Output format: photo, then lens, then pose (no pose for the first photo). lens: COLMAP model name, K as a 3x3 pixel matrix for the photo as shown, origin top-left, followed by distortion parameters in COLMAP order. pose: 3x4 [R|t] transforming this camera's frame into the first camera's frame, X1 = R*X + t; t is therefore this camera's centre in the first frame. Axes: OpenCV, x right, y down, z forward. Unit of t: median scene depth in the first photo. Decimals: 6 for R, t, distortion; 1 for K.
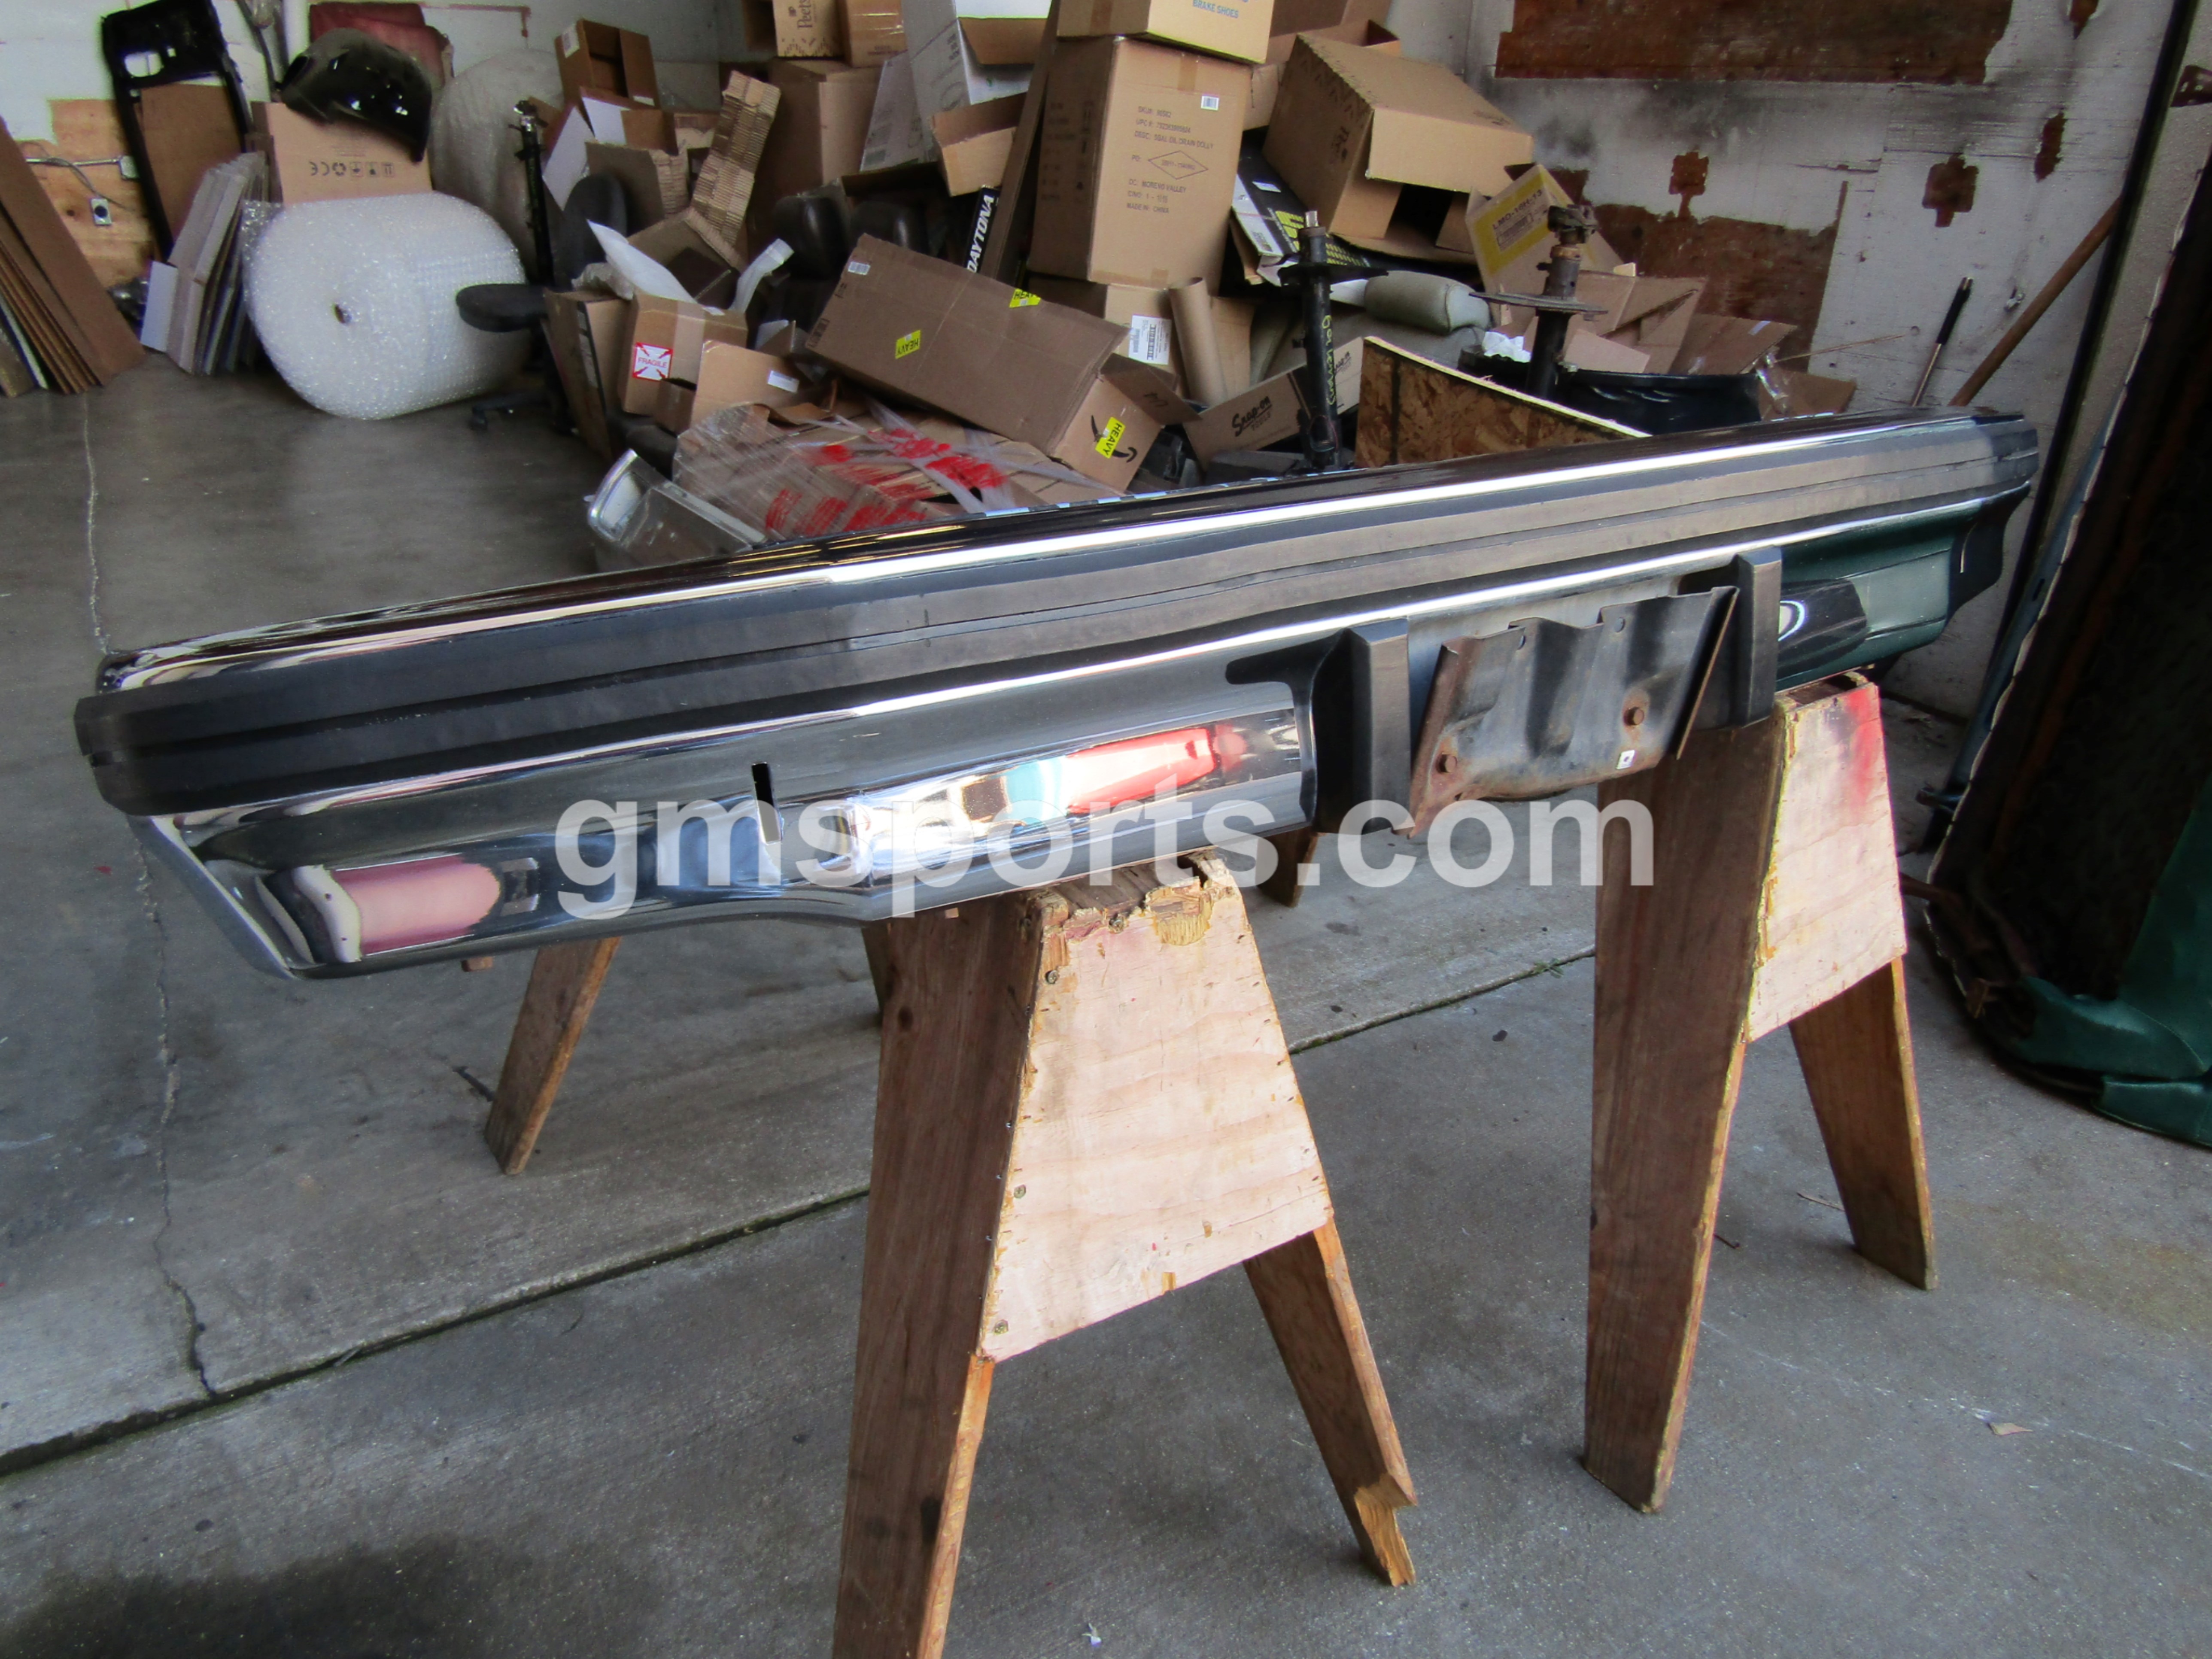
lens RADIAL K [[1573.0, 0, 1099.0], [0, 1573.0, 826.2], [0, 0, 1]] dist [-0.006840, 0.001468]
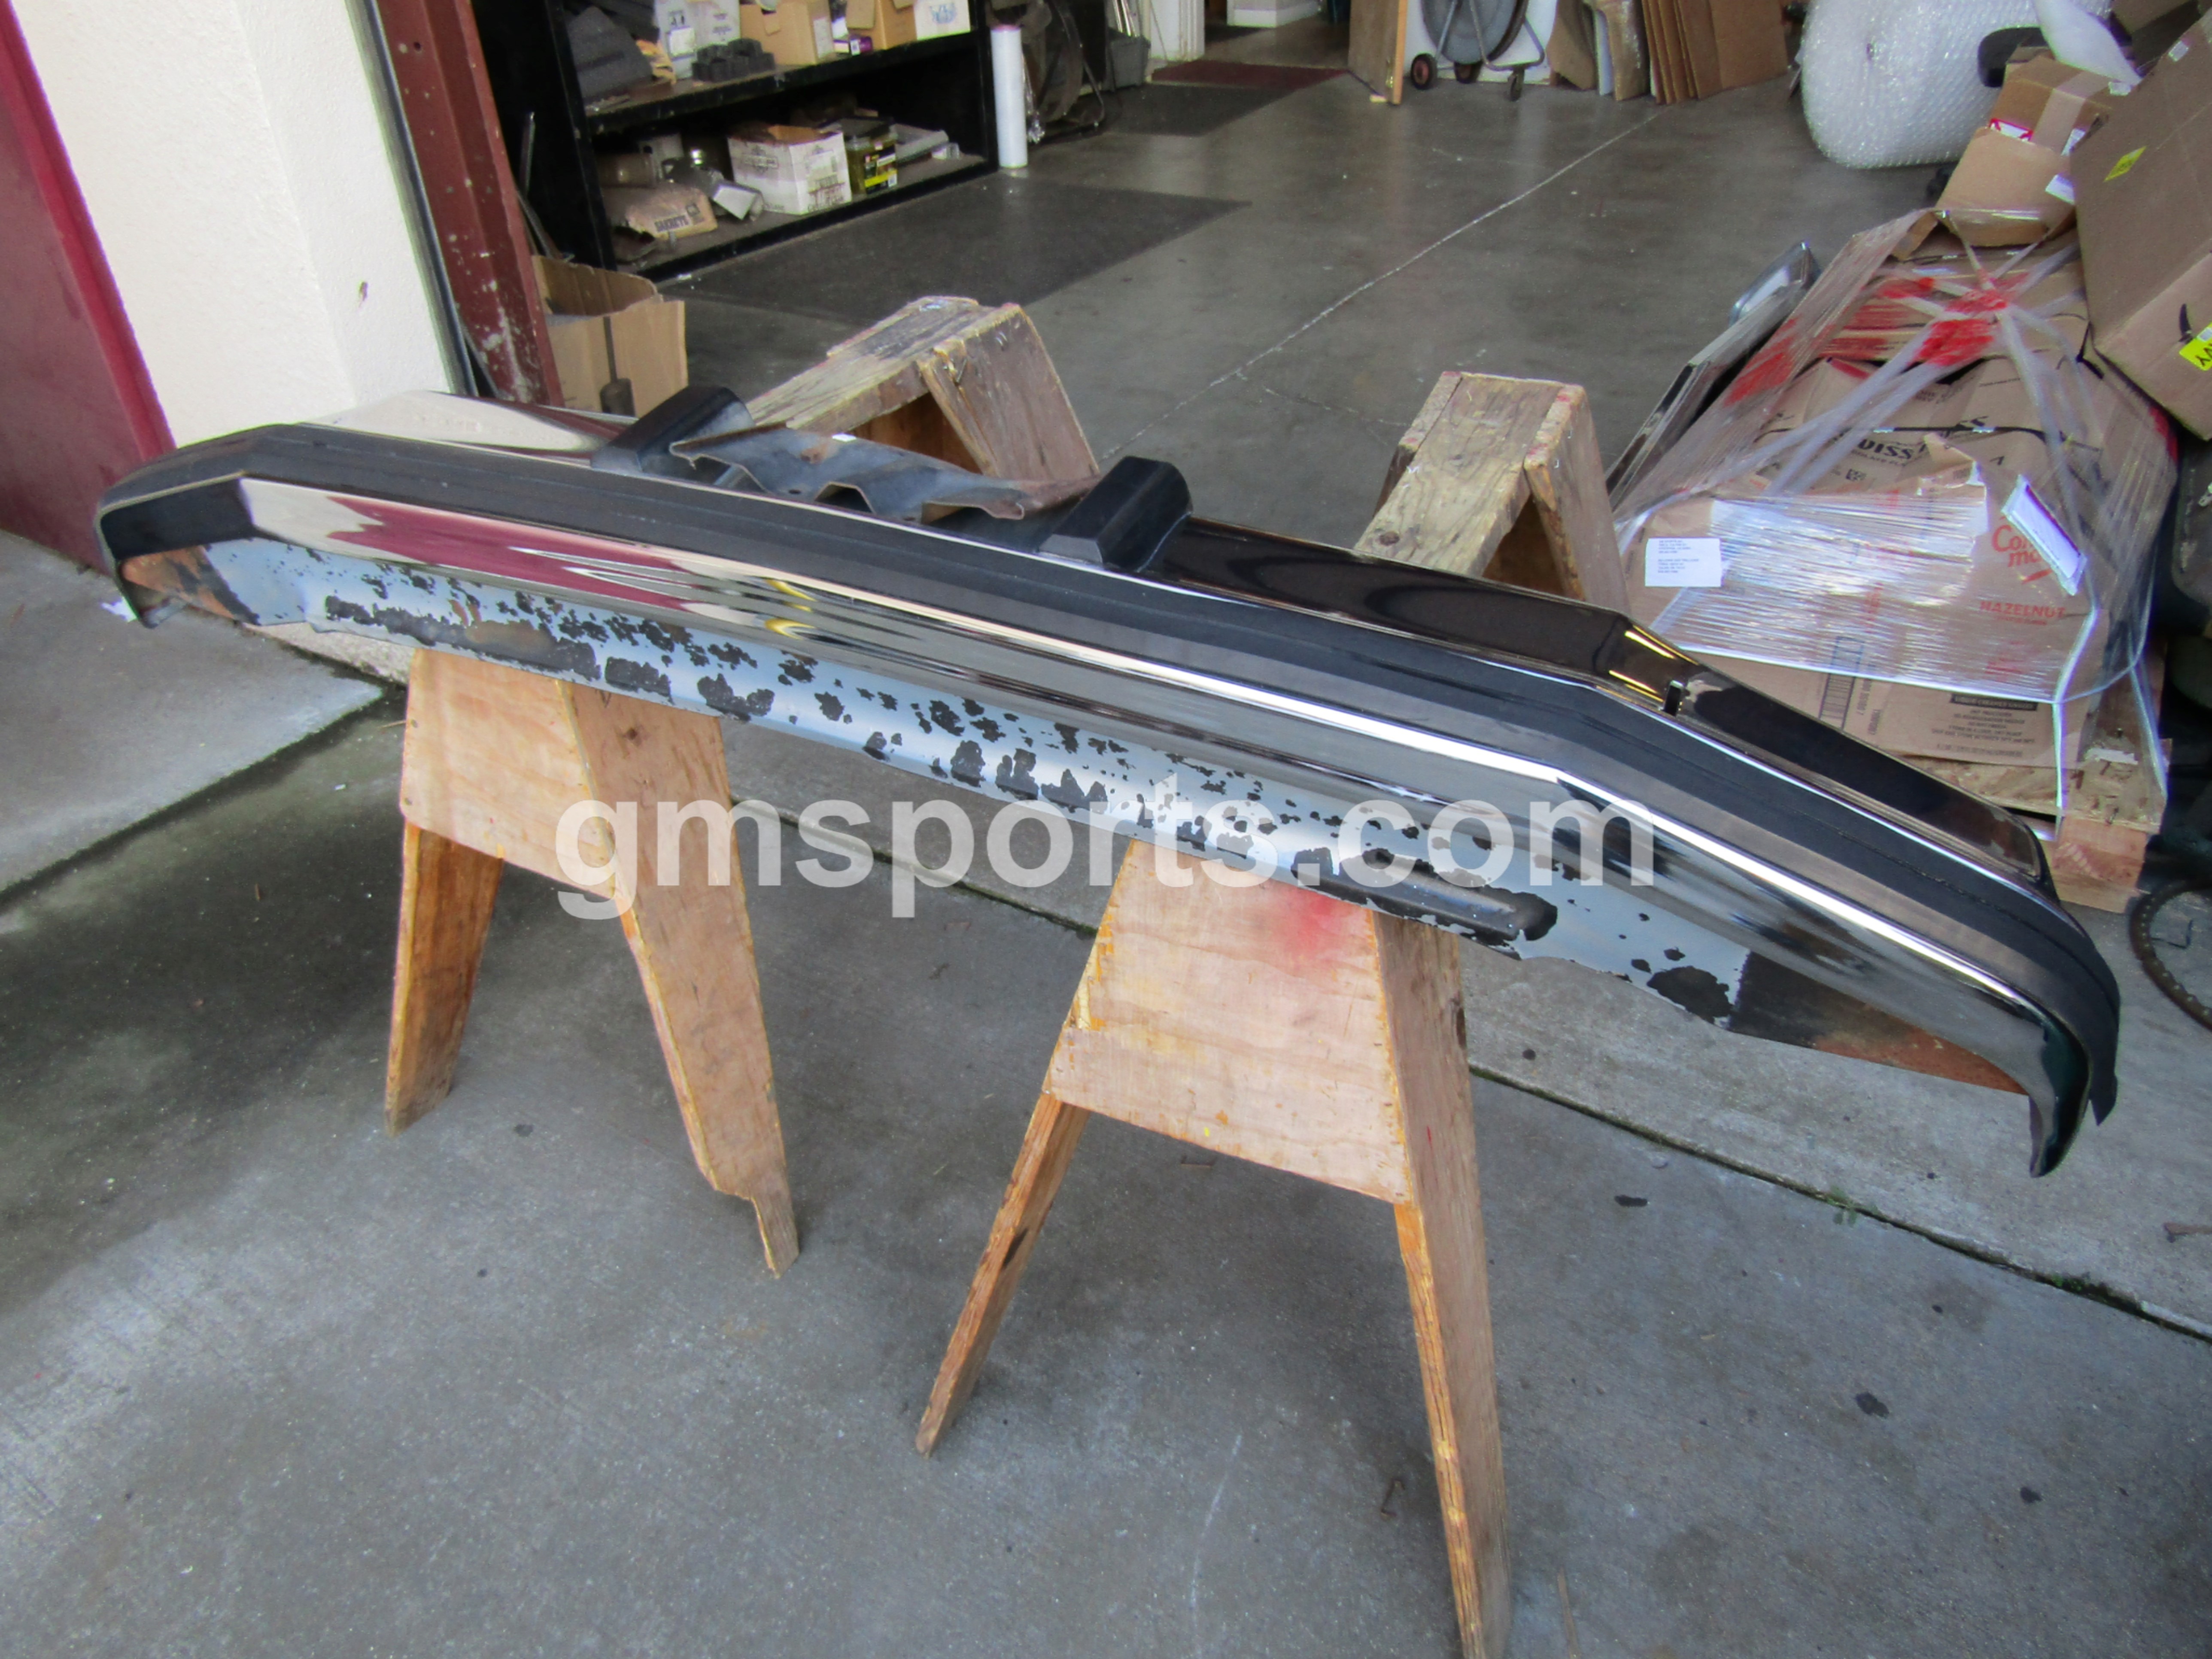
lens RADIAL K [[1573.0, 0, 1104.6], [0, 1573.0, 834.5], [0, 0, 1]] dist [-0.006840, 0.001468]
pose [[0.453597, 0.465083, -0.760229, 0.796344], [-0.332724, 0.879728, 0.339666, -0.245304], [0.826768, 0.098875, 0.553786, 0.443144]]
